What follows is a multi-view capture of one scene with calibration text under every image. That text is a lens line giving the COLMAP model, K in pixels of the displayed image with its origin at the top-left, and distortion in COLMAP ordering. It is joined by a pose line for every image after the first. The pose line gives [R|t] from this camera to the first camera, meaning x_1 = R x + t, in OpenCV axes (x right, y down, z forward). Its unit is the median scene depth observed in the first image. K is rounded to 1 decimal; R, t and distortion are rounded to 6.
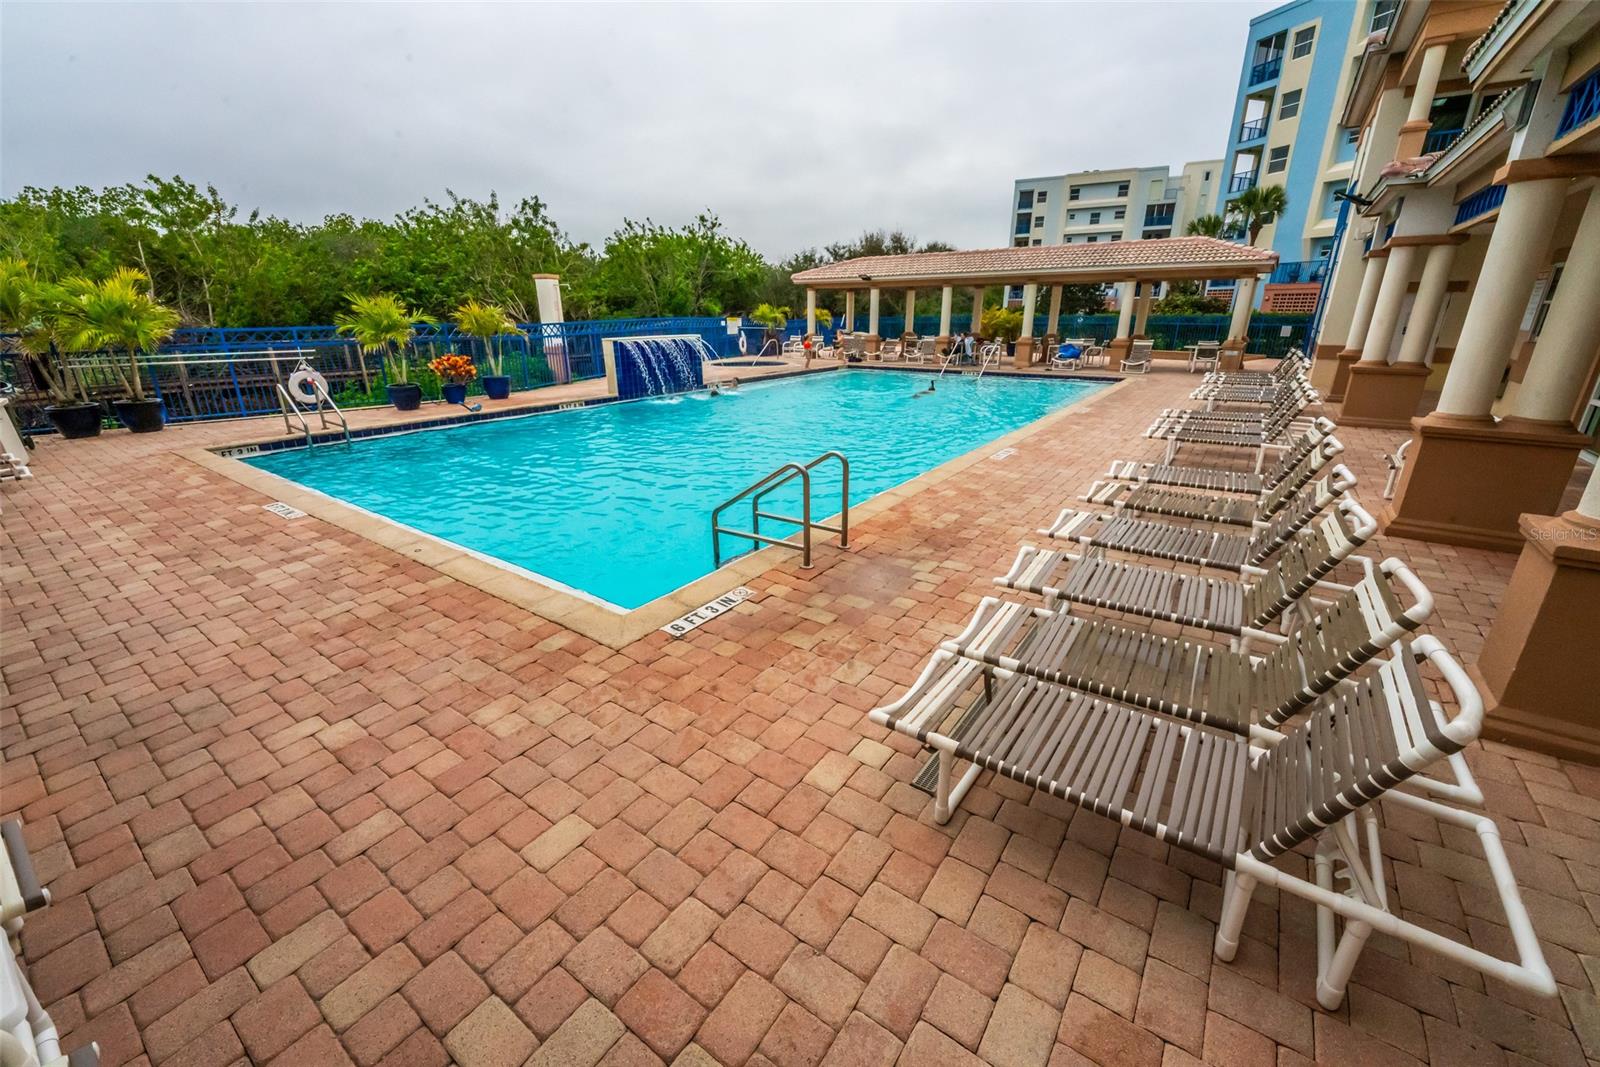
lens RADIAL K [[644.9, 0, 798.9], [0, 644.9, 538.3], [0, 0, 1]] dist [0.001736, 0.000084]
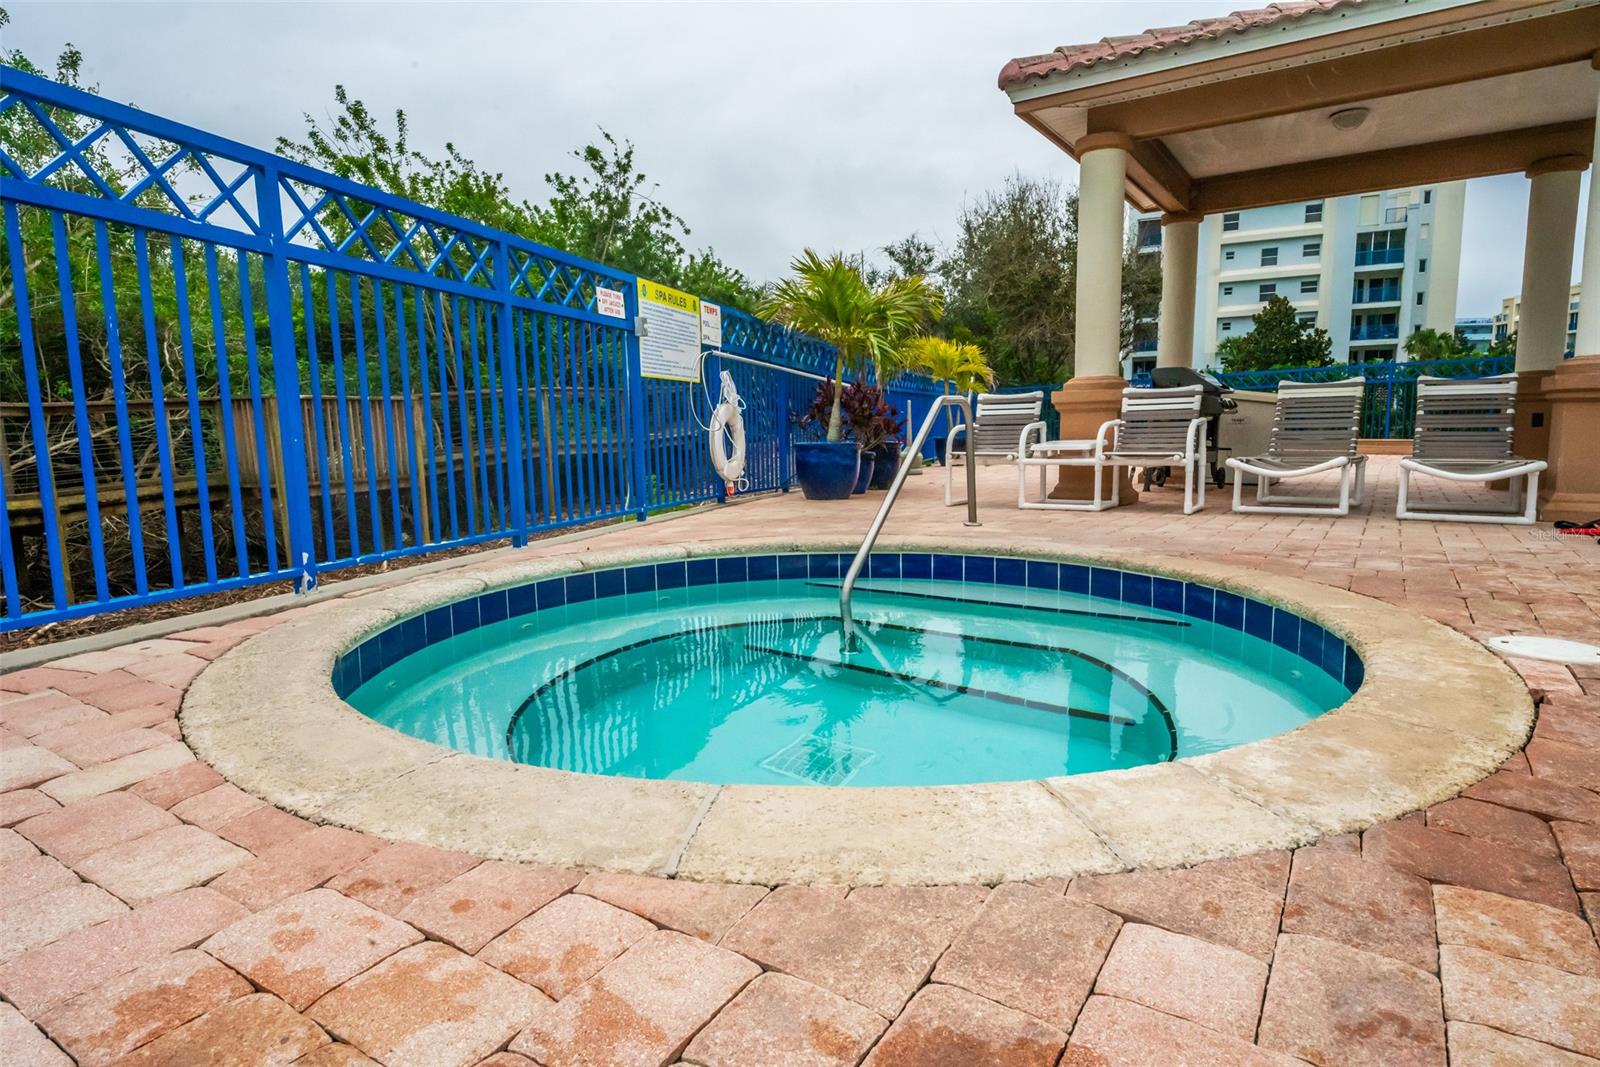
lens RADIAL K [[868.4, 0, 802.3], [0, 868.4, 530.9], [0, 0, 1]] dist [-0.001282, -0.000379]
pose [[0.998627, -0.025054, 0.046011, -0.047670], [0.034483, 0.975511, -0.217231, -0.135116], [-0.039442, 0.218519, 0.975035, 0.466397]]
